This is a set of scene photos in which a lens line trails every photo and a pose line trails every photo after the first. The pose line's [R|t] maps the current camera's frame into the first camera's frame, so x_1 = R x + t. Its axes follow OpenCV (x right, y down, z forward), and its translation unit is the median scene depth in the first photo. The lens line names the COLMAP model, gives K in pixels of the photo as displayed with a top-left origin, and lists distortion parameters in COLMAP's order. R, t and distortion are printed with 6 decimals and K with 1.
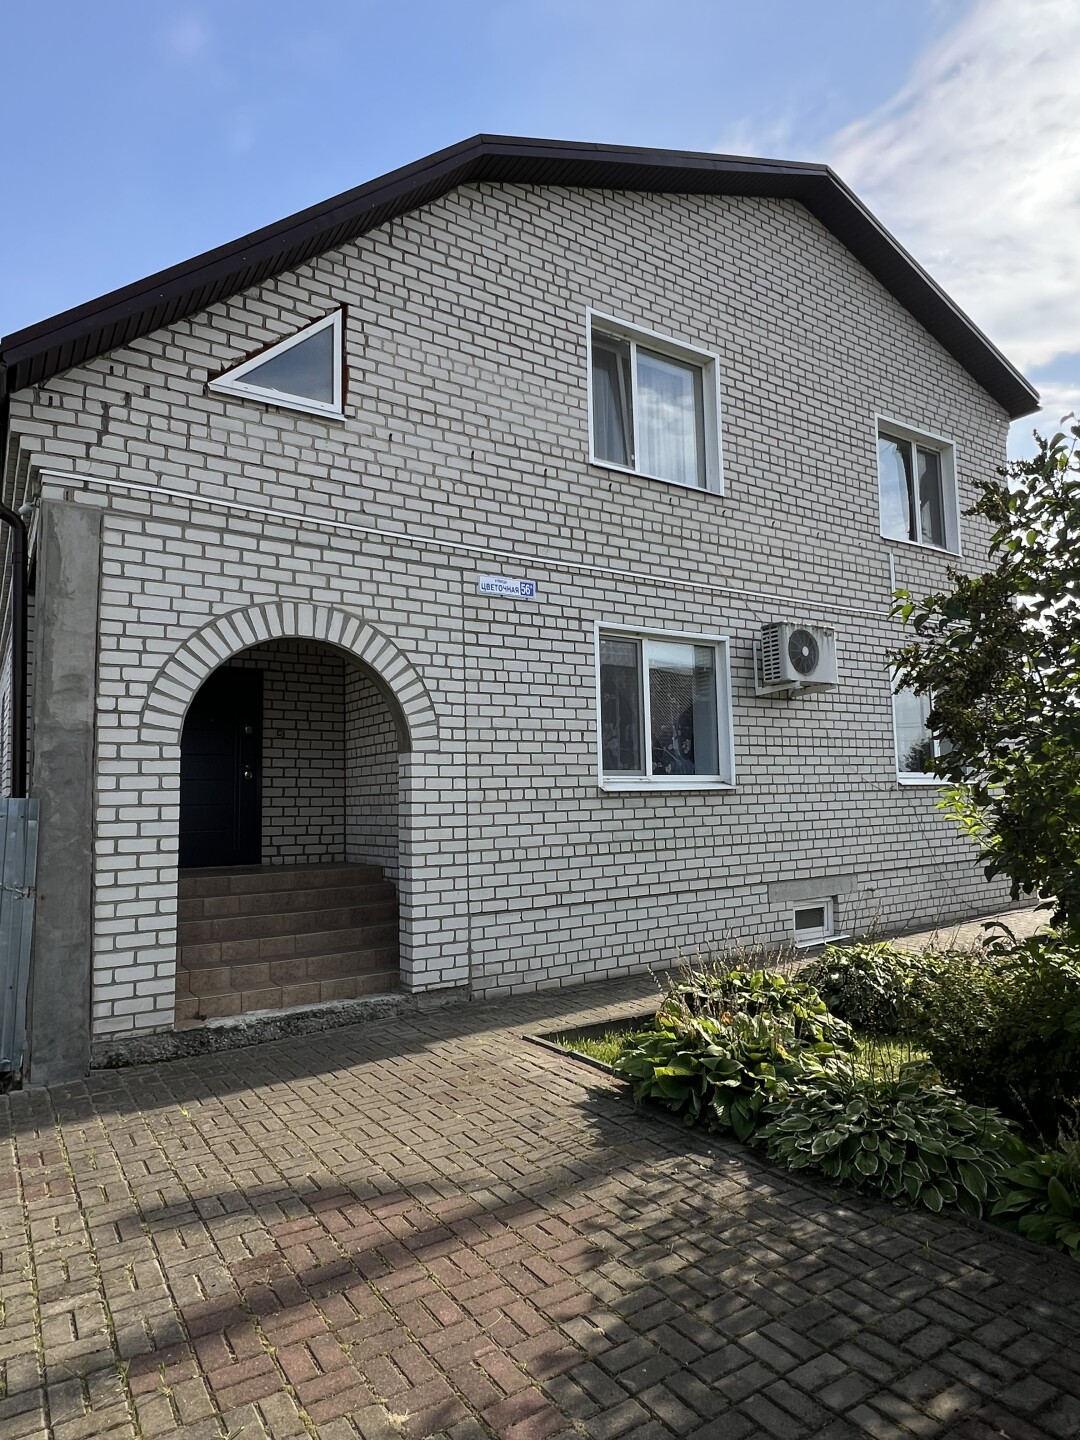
lens RADIAL K [[855.0, 0, 546.0], [0, 855.0, 721.8], [0, 0, 1]] dist [-0.008313, -0.000388]
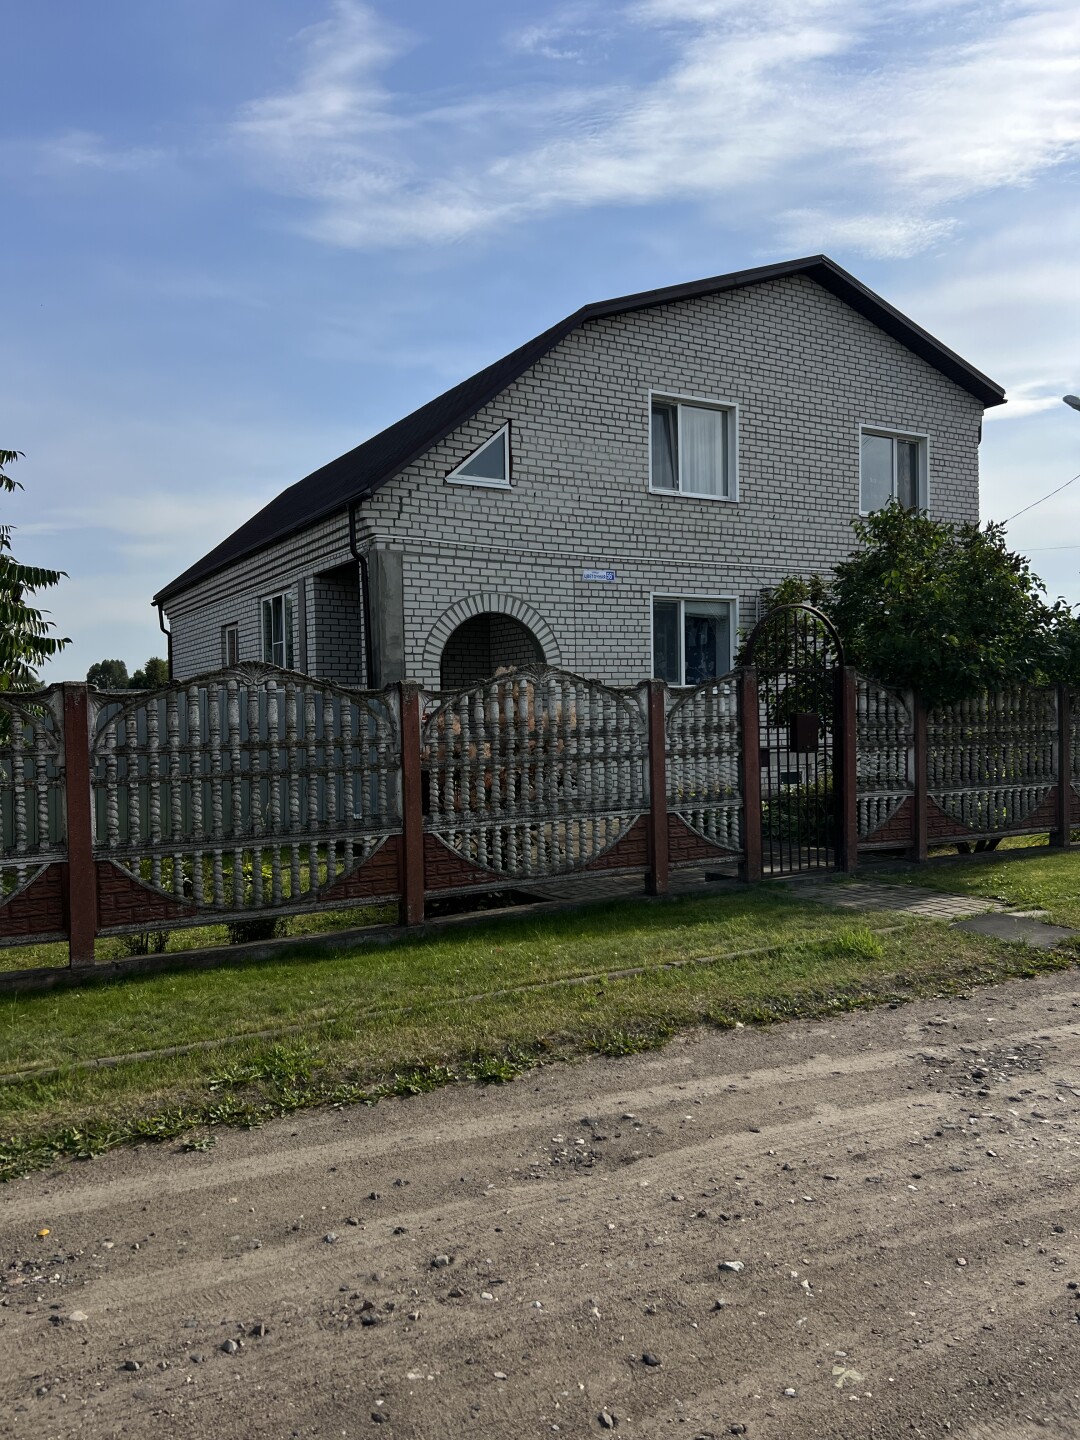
lens RADIAL K [[1087.6, 0, 550.1], [0, 1087.6, 719.6], [0, 0, 1]] dist [0.066622, -0.053442]
pose [[0.998667, 0.008949, -0.050841, -0.032109], [-0.003708, 0.994751, 0.102257, -0.101893], [0.051489, -0.101932, 0.993458, -1.318293]]
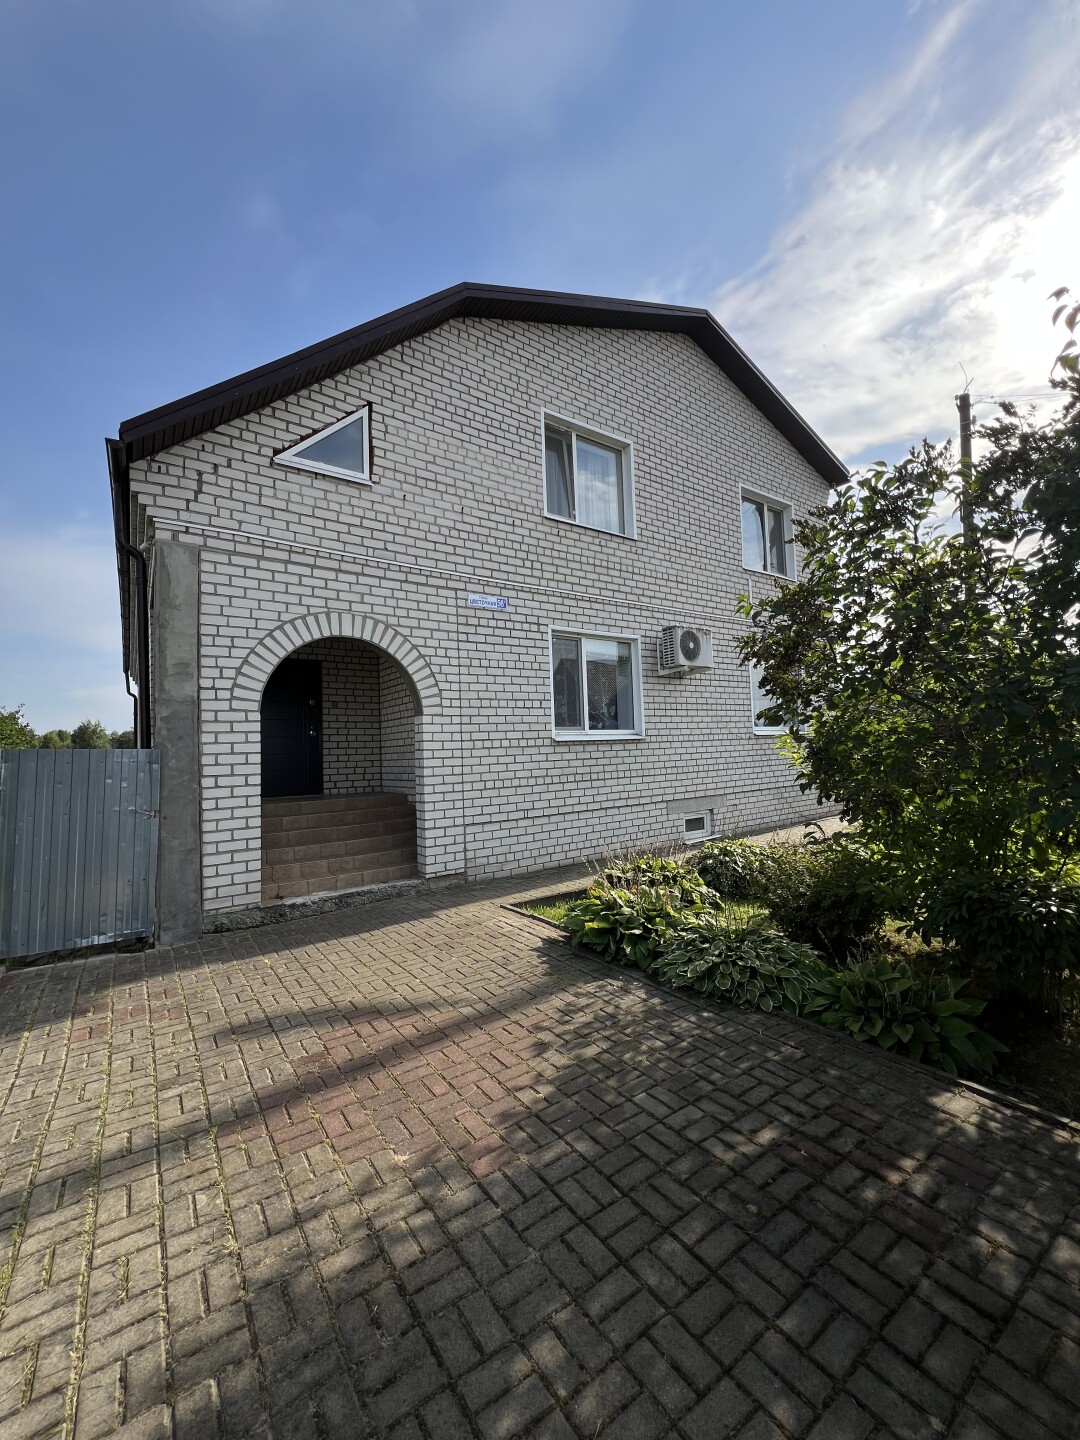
lens RADIAL K [[576.7, 0, 544.7], [0, 576.7, 719.7], [0, 0, 1]] dist [-0.008479, 0.000356]
pose [[0.999294, -0.011313, 0.035837, 0.015513], [0.009942, 0.999220, 0.038221, 0.007256], [-0.036241, -0.037837, 0.998627, 0.007583]]
